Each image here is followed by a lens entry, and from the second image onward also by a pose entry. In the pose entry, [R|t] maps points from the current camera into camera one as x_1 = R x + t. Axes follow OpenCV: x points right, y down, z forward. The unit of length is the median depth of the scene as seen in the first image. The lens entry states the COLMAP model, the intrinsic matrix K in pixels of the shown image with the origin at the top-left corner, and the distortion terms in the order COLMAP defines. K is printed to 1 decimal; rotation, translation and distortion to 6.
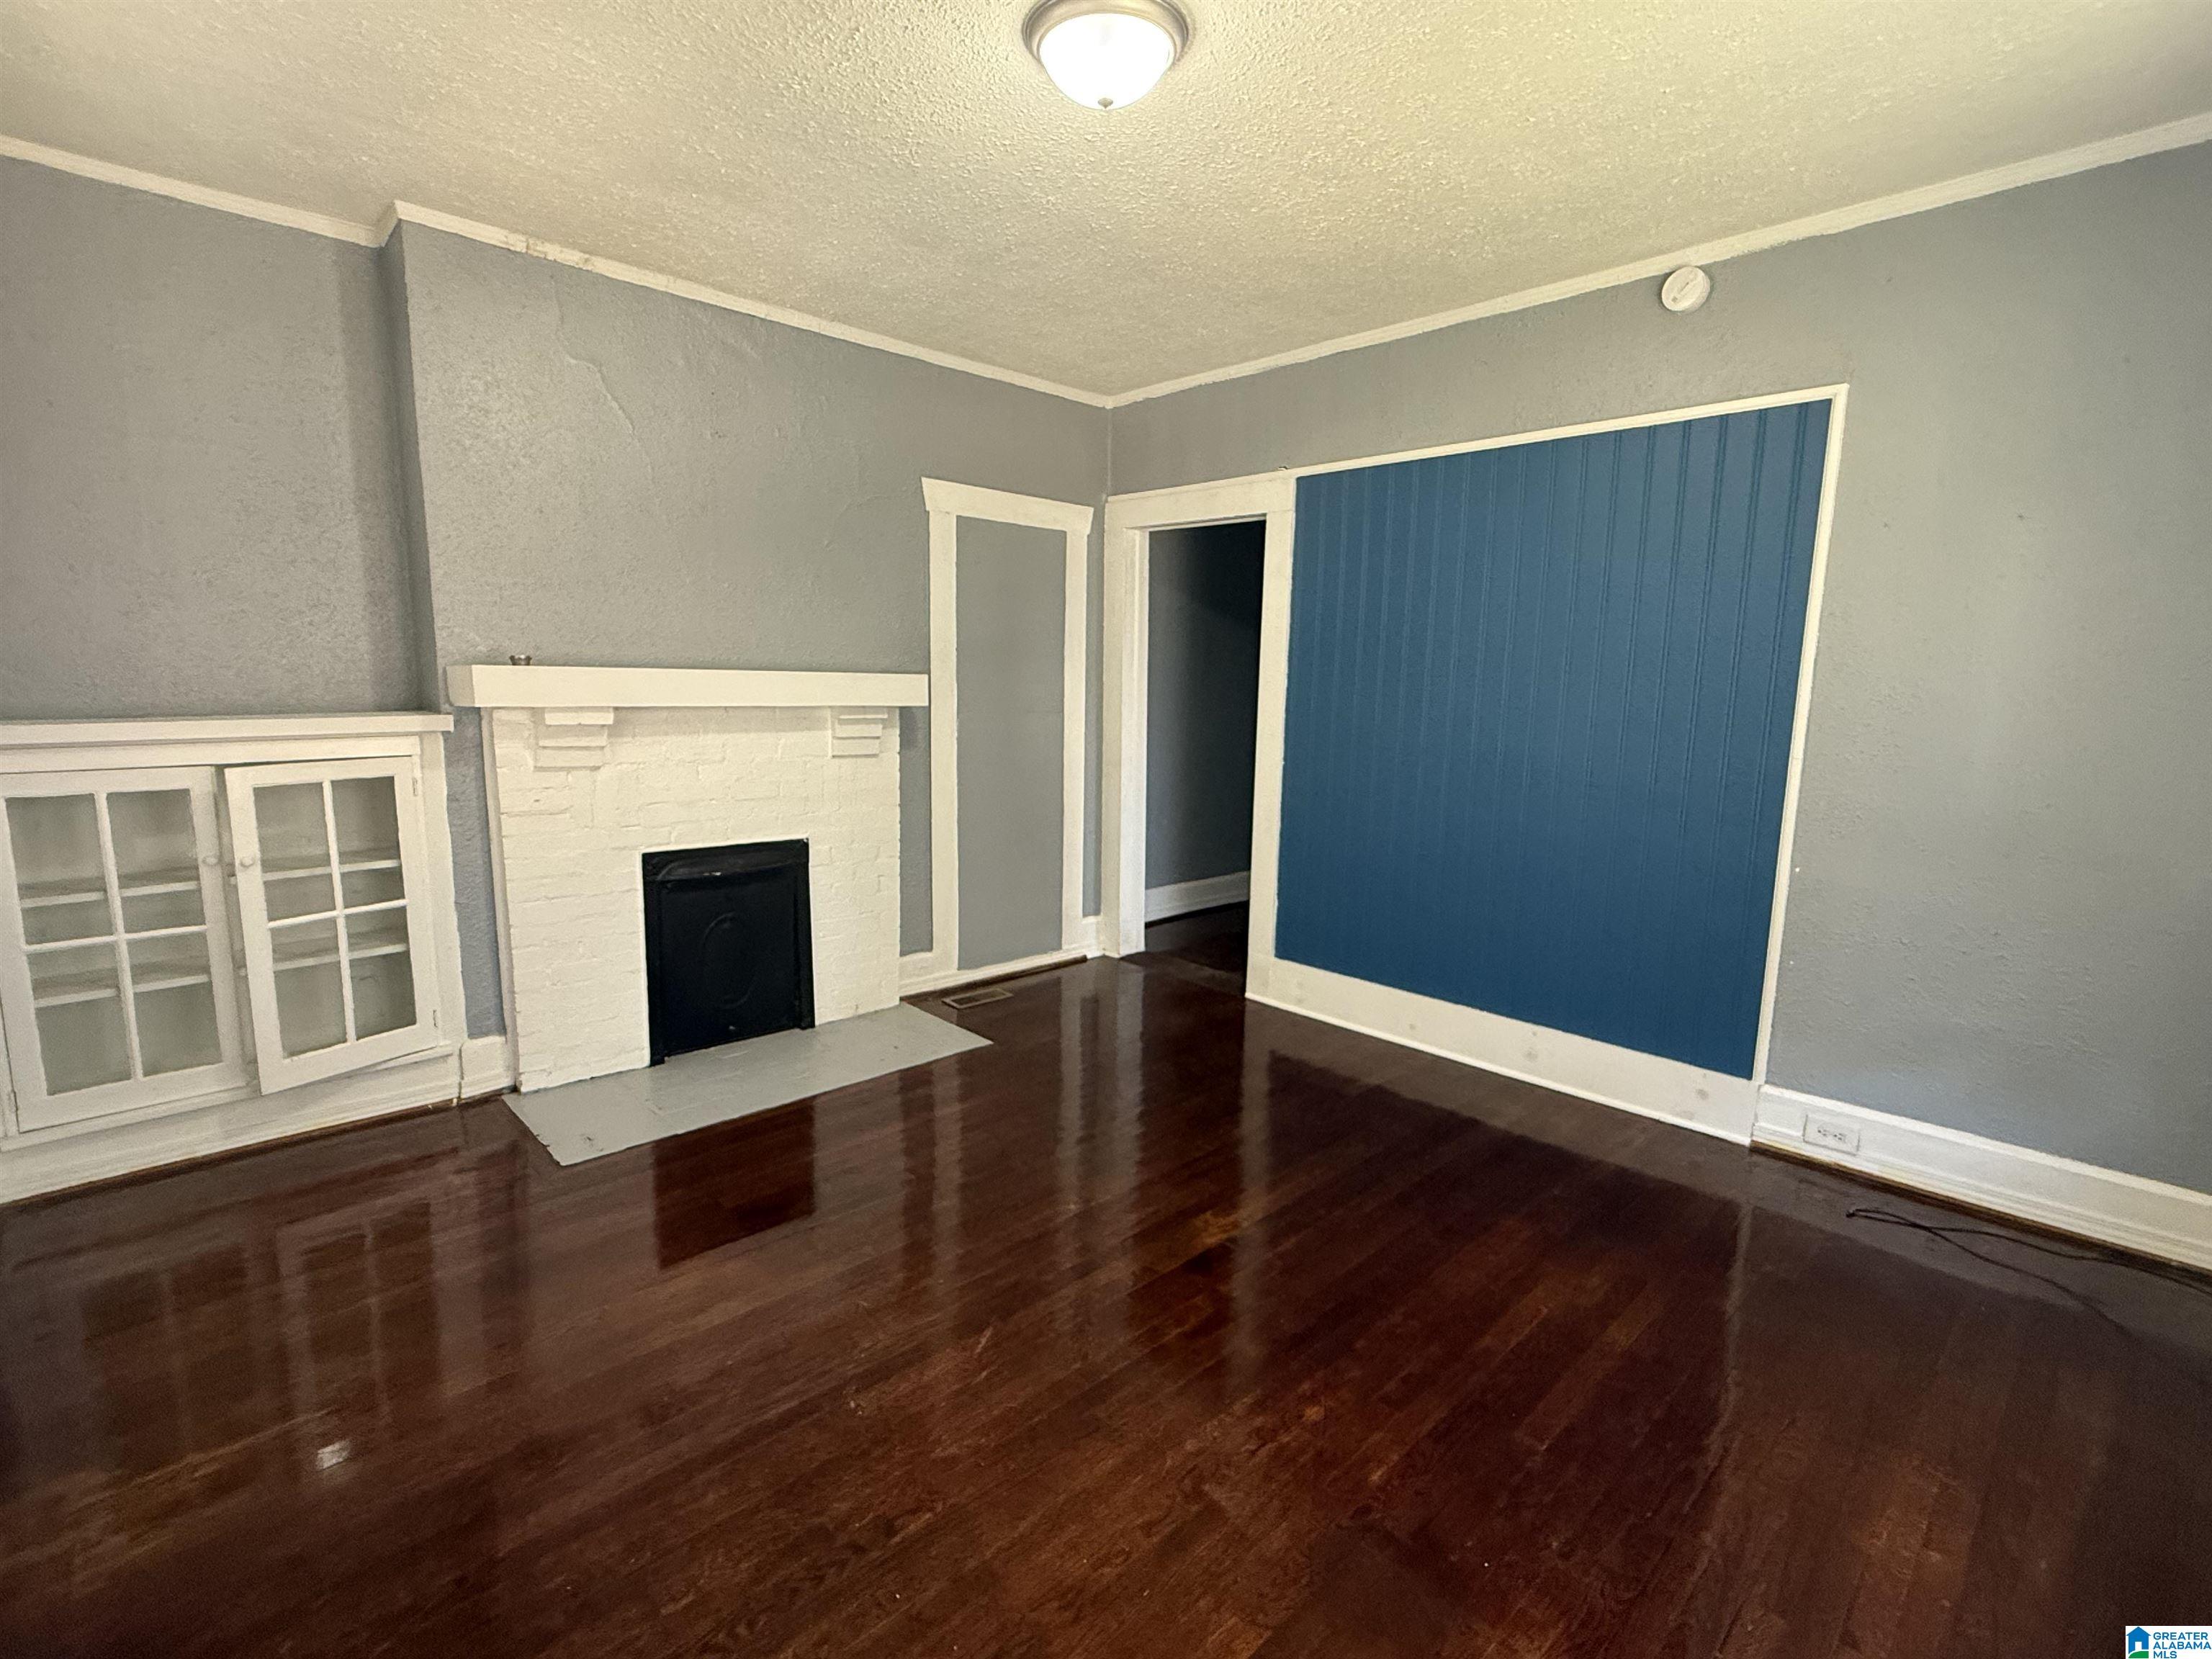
lens RADIAL K [[1019.1, 0, 1106.0], [0, 1019.1, 829.5], [0, 0, 1]] dist [0.001058, 0.000131]
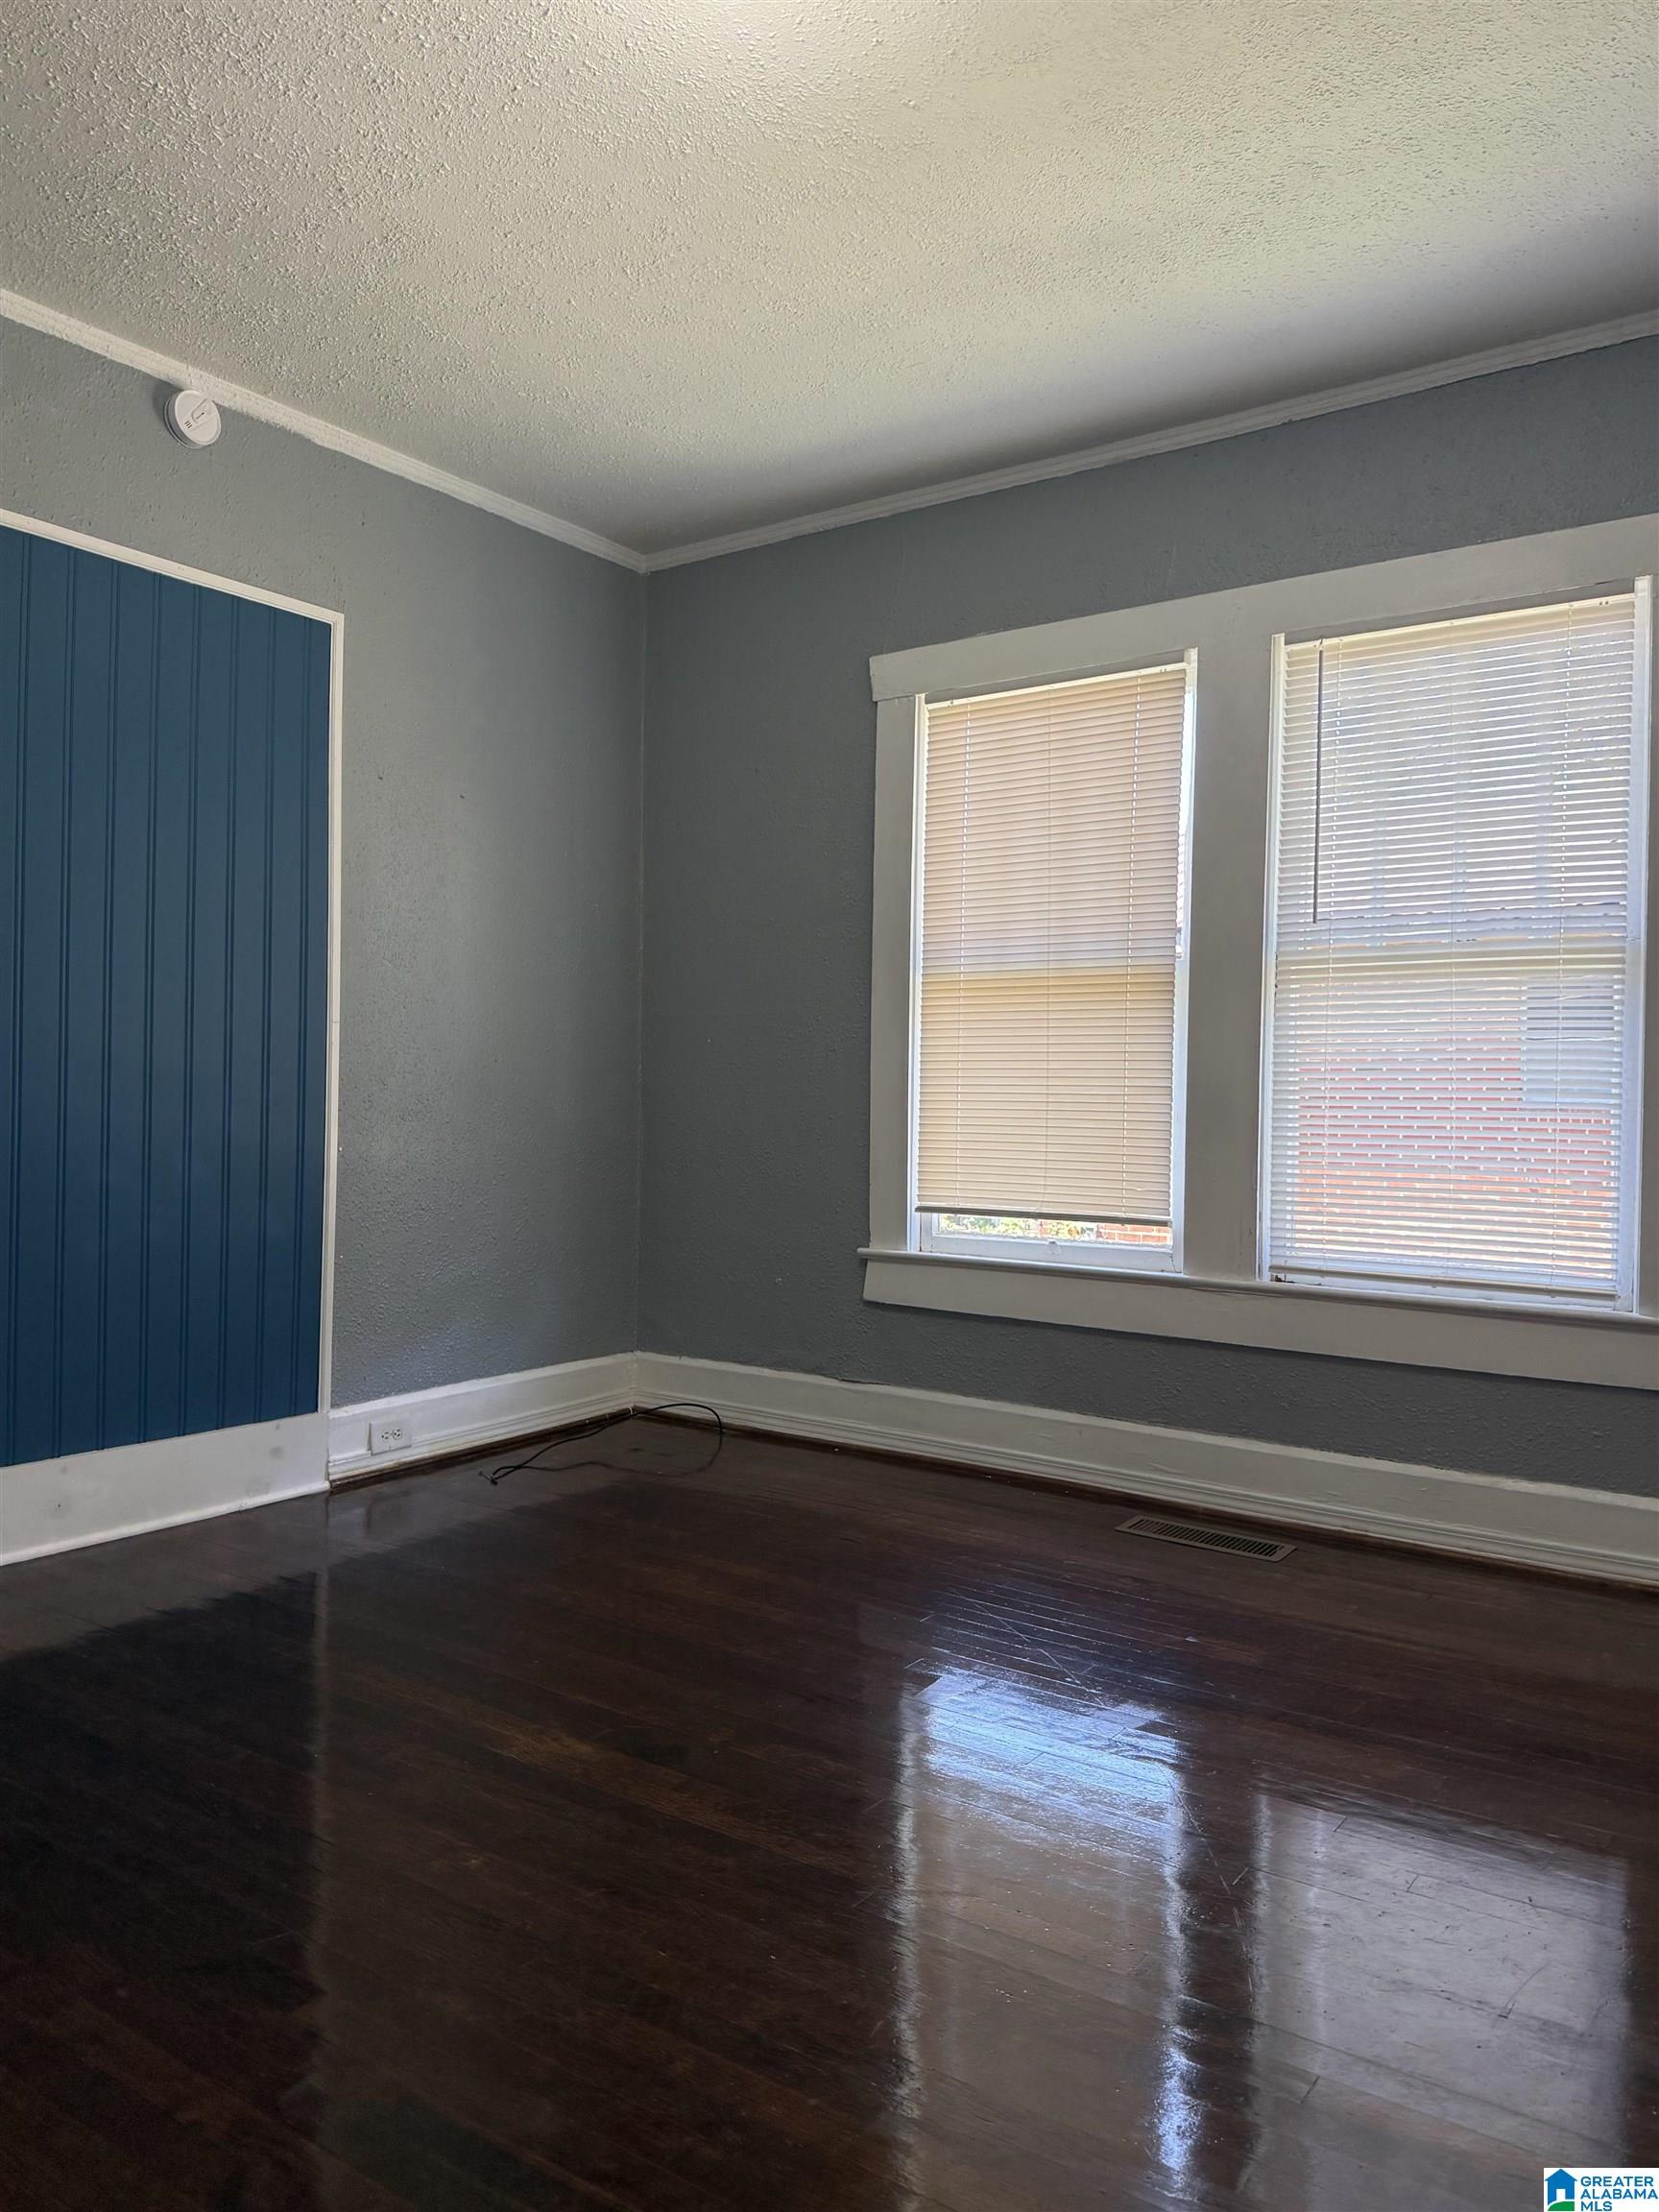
lens RADIAL K [[1591.0, 0, 829.5], [0, 1591.0, 1106.0], [0, 0, 1]] dist [0.001321, -0.000953]
pose [[-0.169280, -0.028934, 0.985143, -0.707161], [0.126239, 0.990699, 0.050789, -0.011722], [-0.977450, 0.132961, -0.164053, 0.781377]]
